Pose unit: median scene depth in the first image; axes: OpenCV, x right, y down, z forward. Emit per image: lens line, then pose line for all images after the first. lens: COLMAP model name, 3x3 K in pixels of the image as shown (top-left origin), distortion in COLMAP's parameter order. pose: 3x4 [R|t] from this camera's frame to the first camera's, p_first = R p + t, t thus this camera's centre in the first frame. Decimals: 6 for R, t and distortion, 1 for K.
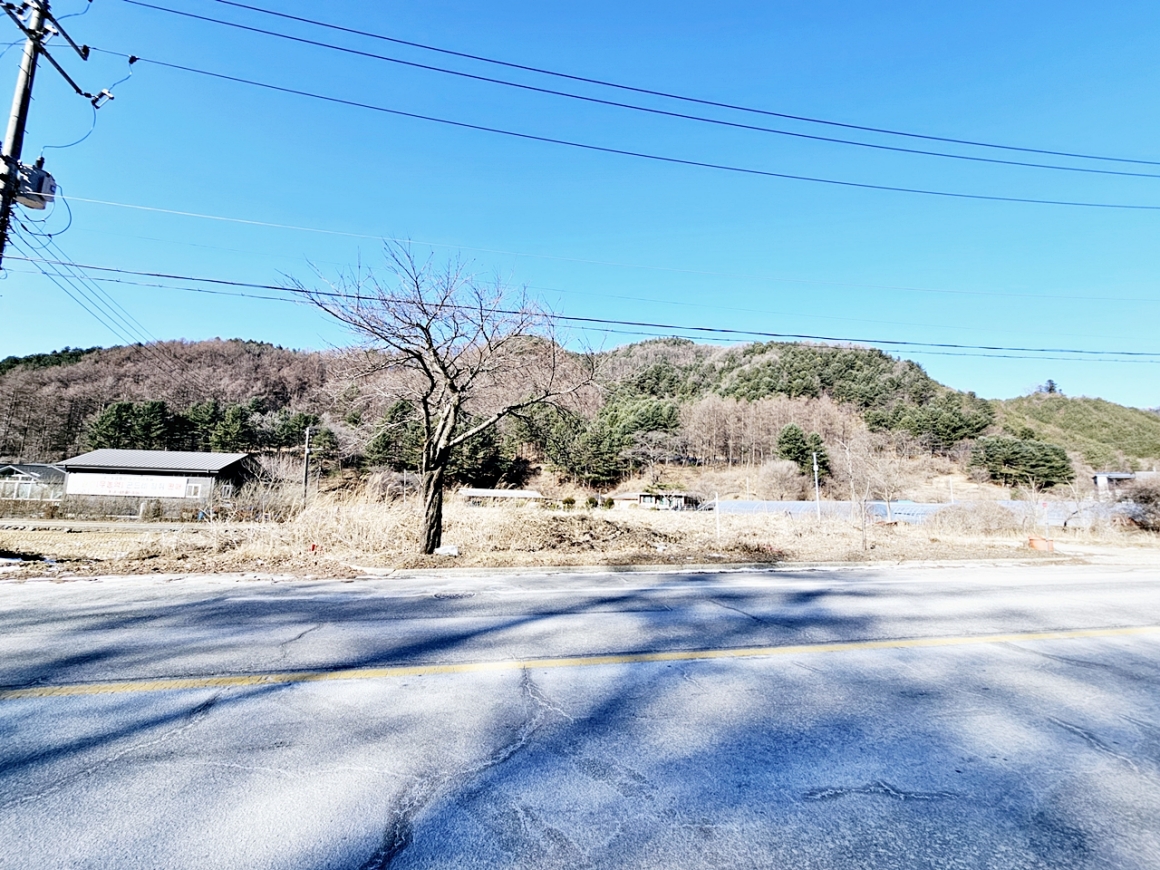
lens RADIAL K [[472.8, 0, 580.0], [0, 472.8, 435.0], [0, 0, 1]] dist [-0.001106, 0.000306]
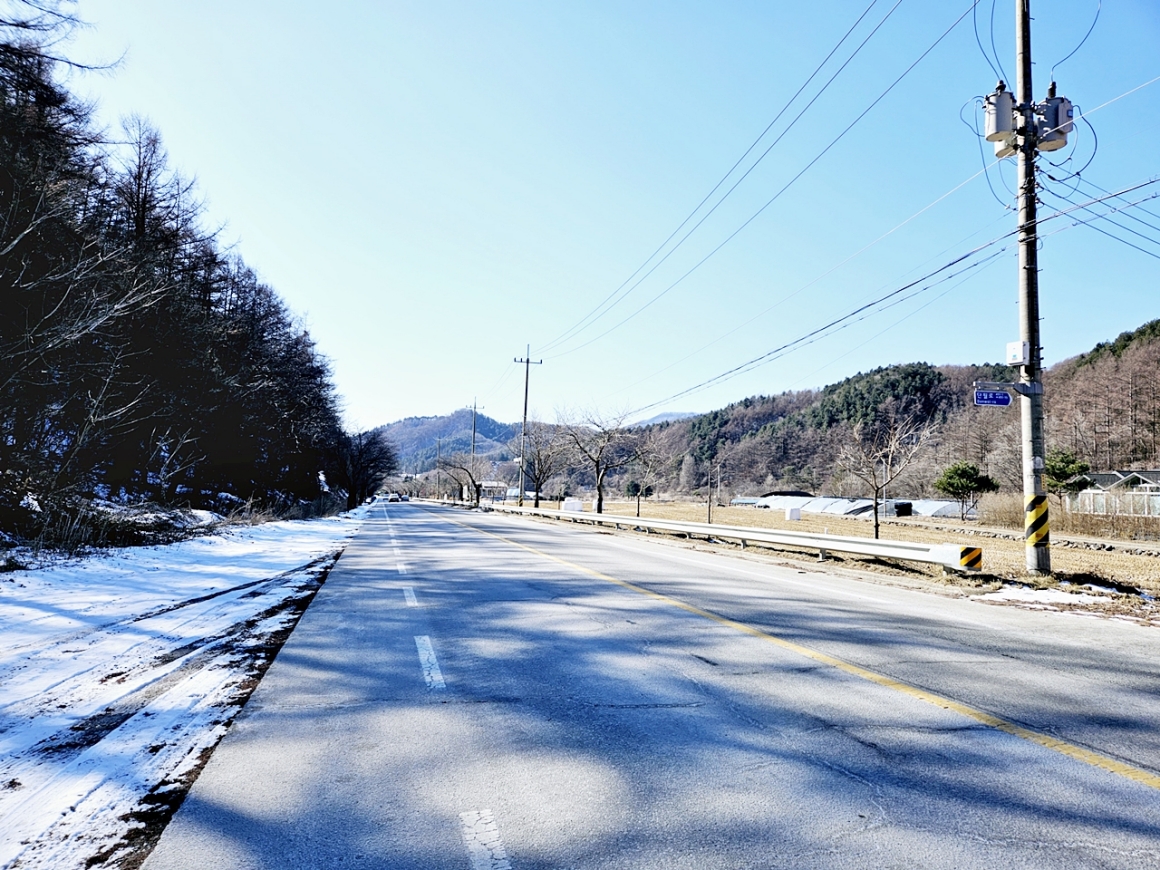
lens RADIAL K [[761.5, 0, 572.3], [0, 761.5, 434.0], [0, 0, 1]] dist [0.054865, -0.001518]
pose [[0.052187, -0.092504, -0.994344, 0.003625], [0.117242, 0.989382, -0.085889, 0.000676], [0.991731, -0.112097, 0.062478, 0.002752]]
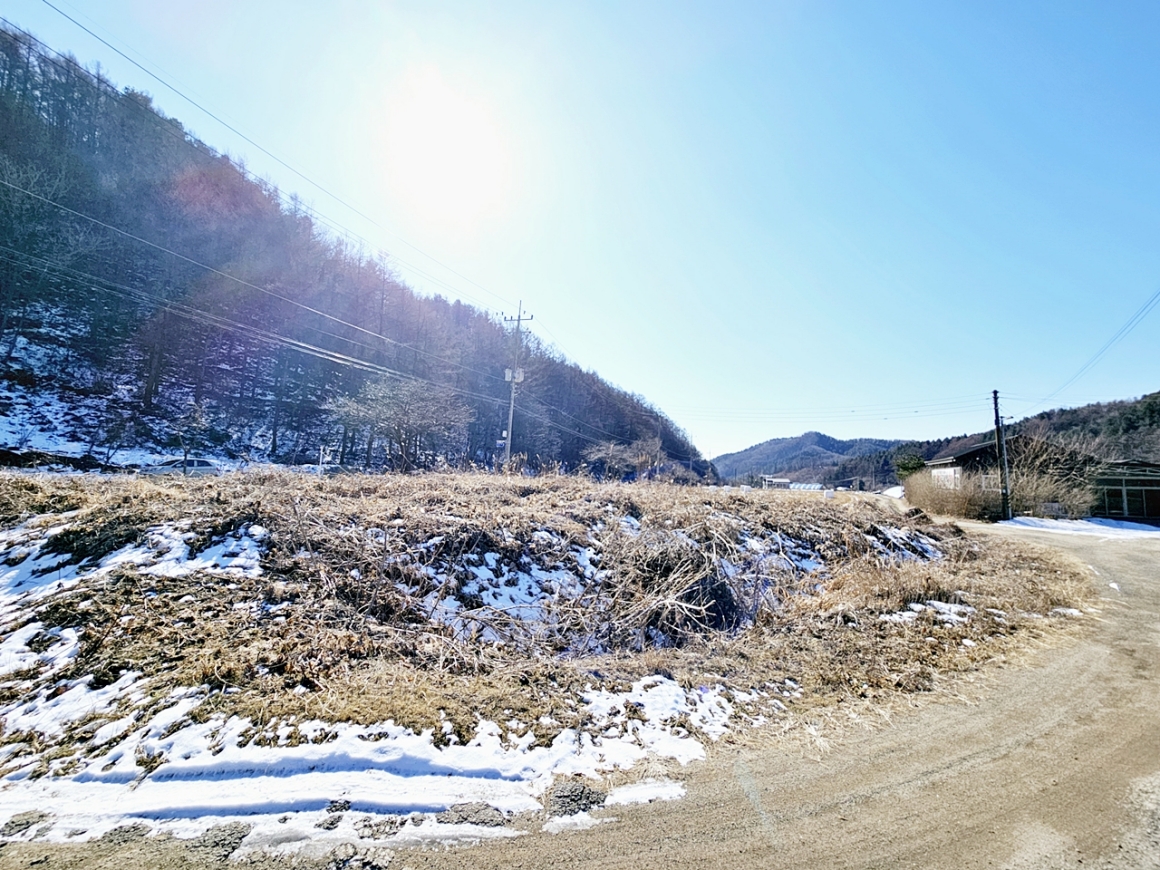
lens RADIAL K [[473.0, 0, 580.3], [0, 473.0, 433.8], [0, 0, 1]] dist [-0.004695, 0.002148]
pose [[-0.538567, -0.114712, -0.834738, 0.075803], [0.072228, 0.980757, -0.181379, 0.029179], [0.839481, -0.157976, -0.519918, 0.181131]]
